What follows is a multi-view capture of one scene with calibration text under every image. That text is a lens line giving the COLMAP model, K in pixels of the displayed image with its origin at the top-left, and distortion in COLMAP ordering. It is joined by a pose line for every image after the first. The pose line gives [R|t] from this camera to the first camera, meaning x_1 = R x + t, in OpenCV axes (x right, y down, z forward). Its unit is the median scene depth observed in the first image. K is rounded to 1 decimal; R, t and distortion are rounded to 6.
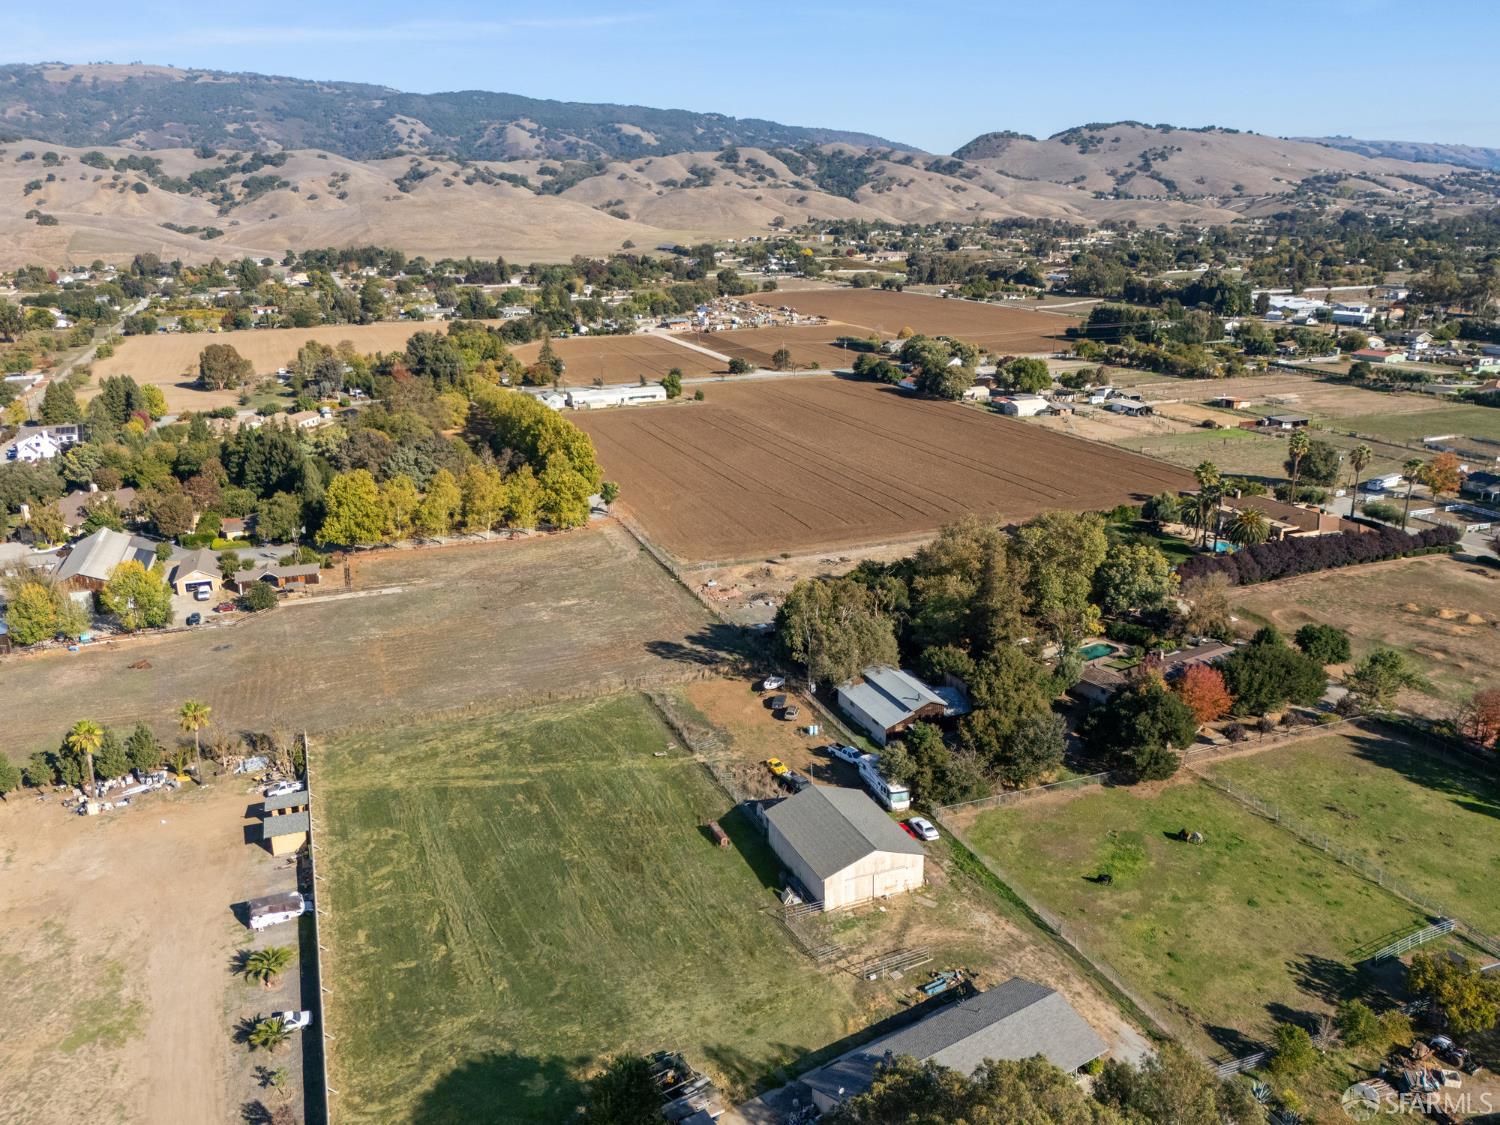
lens RADIAL K [[1184.5, 0, 759.0], [0, 1184.5, 570.4], [0, 0, 1]] dist [0.029712, -0.029794]
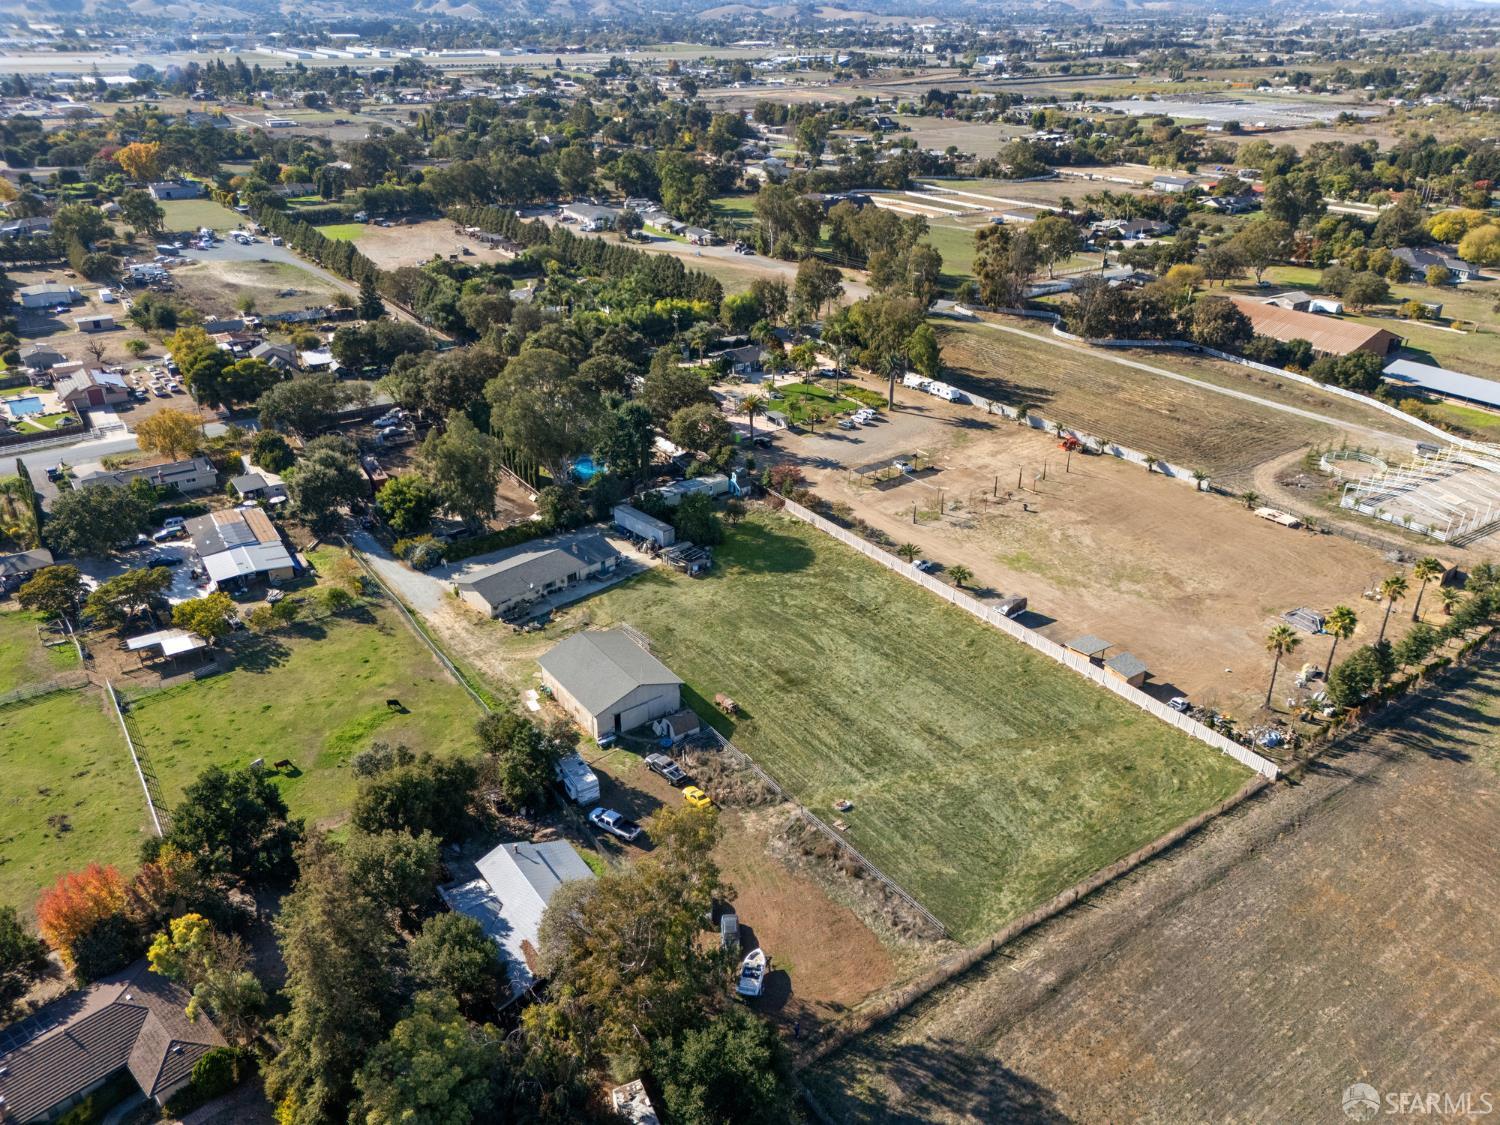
lens RADIAL K [[1077.8, 0, 743.4], [0, 1077.8, 565.6], [0, 0, 1]] dist [0.053544, -0.054687]
pose [[-0.974223, 0.106371, -0.198934, 0.031717], [-0.063489, 0.716918, 0.694260, -0.131789], [0.216469, 0.688995, -0.691685, 0.378055]]
